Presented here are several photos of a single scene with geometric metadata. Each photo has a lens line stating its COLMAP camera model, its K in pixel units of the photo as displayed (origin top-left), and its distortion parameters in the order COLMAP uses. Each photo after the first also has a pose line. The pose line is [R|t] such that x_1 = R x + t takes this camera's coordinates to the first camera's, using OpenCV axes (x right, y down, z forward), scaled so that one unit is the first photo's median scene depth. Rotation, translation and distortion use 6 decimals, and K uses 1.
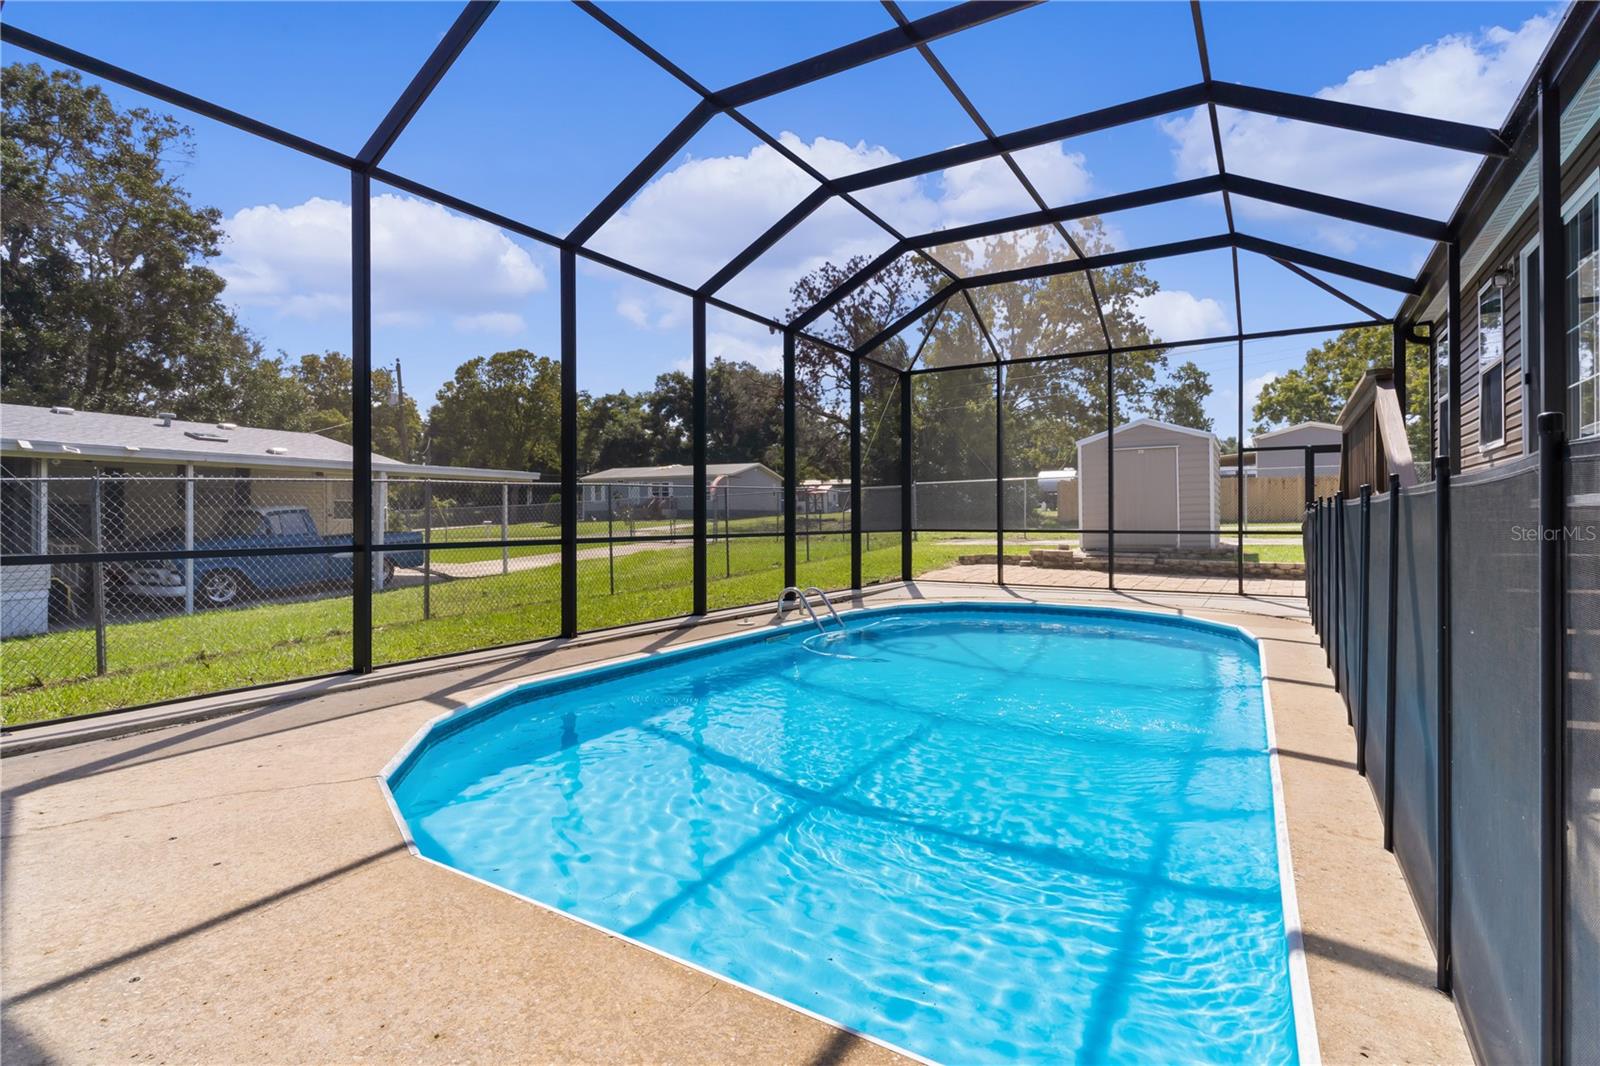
lens RADIAL K [[778.9, 0, 797.3], [0, 778.9, 506.8], [0, 0, 1]] dist [0.001386, -0.000097]
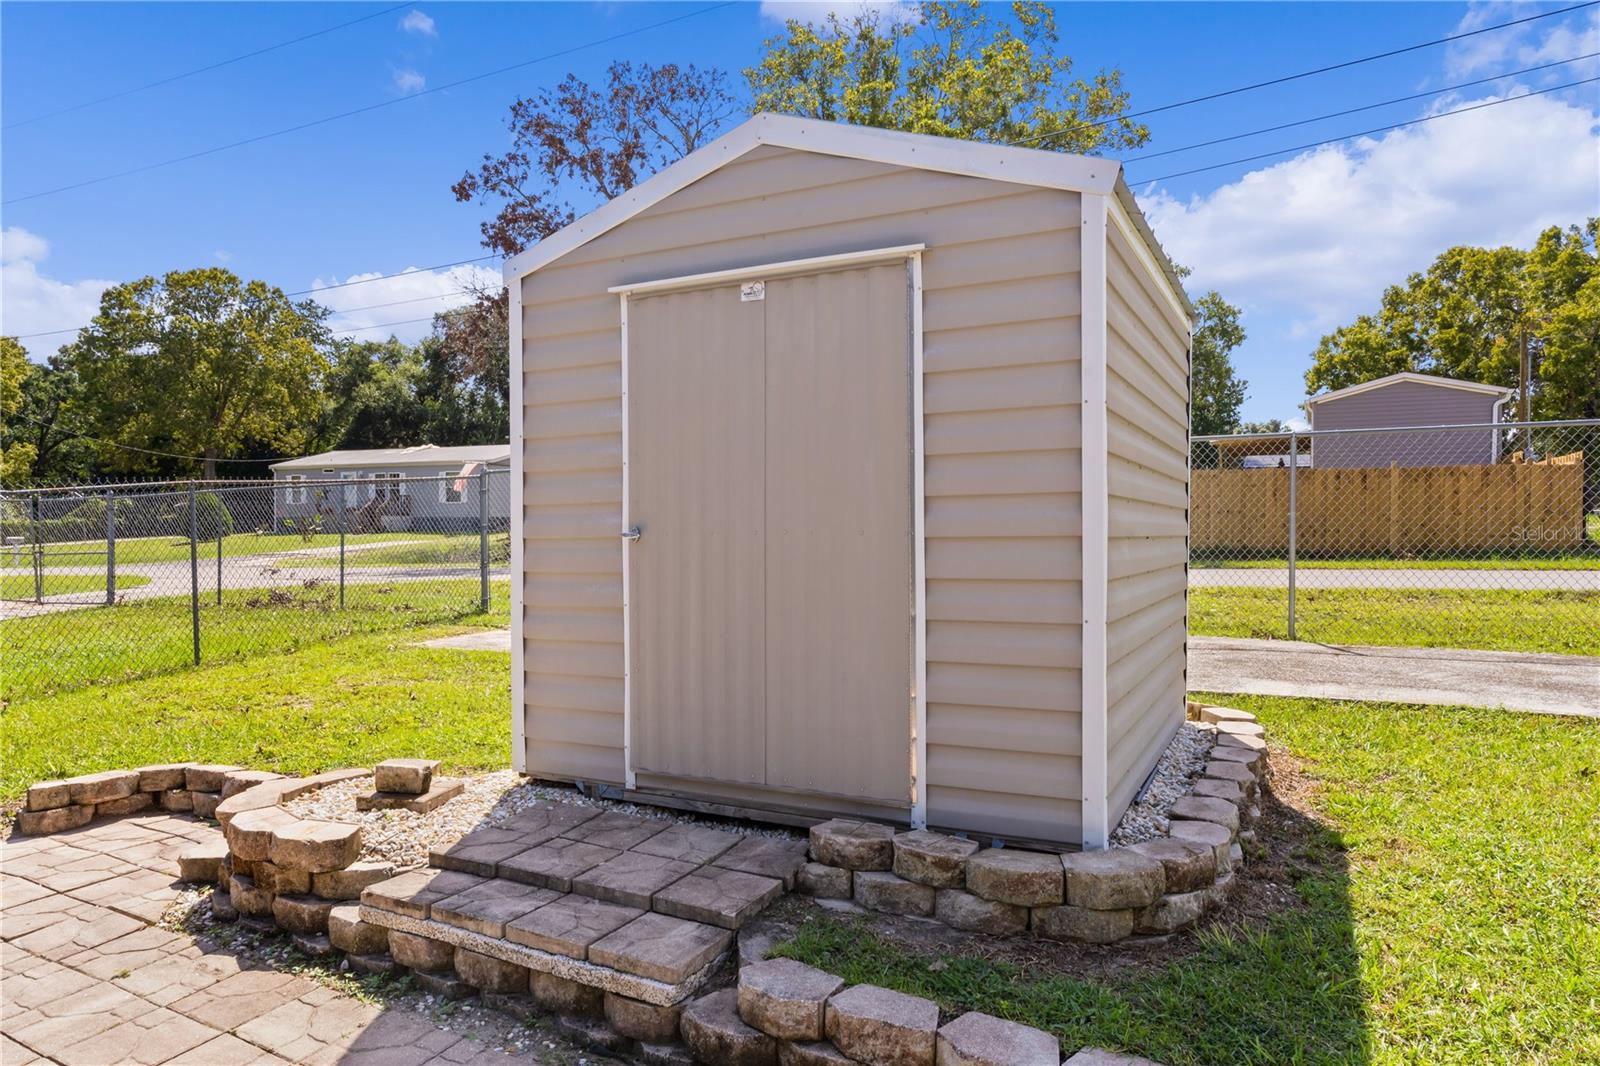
lens RADIAL K [[1001.4, 0, 780.7], [0, 1001.4, 535.1], [0, 0, 1]] dist [0.005523, 0.001603]
pose [[0.998881, 0.003852, 0.047130, 0.080612], [-0.005137, 0.999618, 0.027174, -0.003557], [-0.047008, -0.027385, 0.998519, 0.134531]]
